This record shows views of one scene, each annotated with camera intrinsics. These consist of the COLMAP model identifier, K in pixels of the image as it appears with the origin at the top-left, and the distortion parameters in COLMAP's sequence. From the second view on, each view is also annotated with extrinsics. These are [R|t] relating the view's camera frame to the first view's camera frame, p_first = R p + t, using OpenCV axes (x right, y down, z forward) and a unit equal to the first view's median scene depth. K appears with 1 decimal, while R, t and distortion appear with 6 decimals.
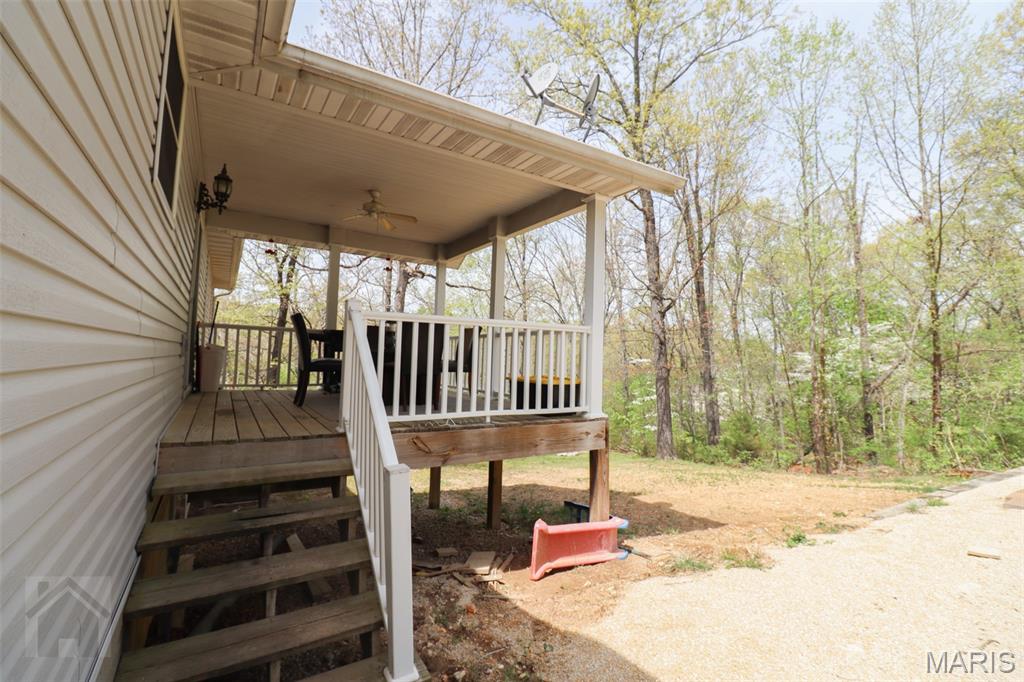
lens RADIAL K [[485.6, 0, 512.7], [0, 485.6, 324.8], [0, 0, 1]] dist [0.003847, -0.015597]
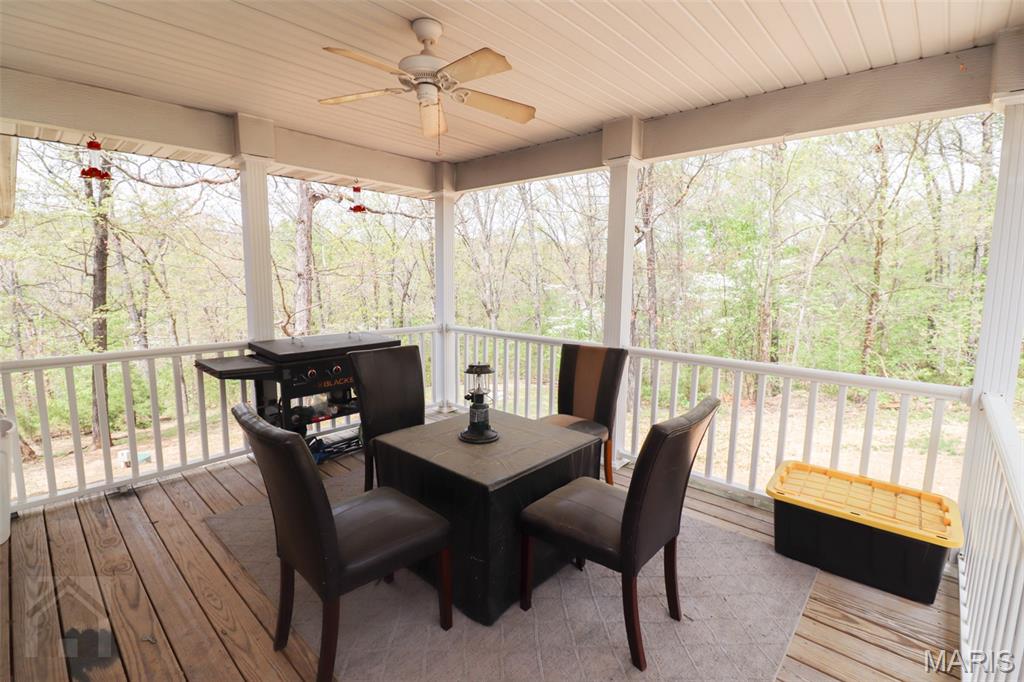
lens RADIAL K [[485.6, 0, 512.7], [0, 485.6, 324.8], [0, 0, 1]] dist [0.003847, -0.015597]
pose [[0.964389, -0.056720, 0.258335, -0.247050], [0.008503, 0.982879, 0.184058, -0.088403], [-0.264352, -0.175307, 0.948359, 0.450207]]
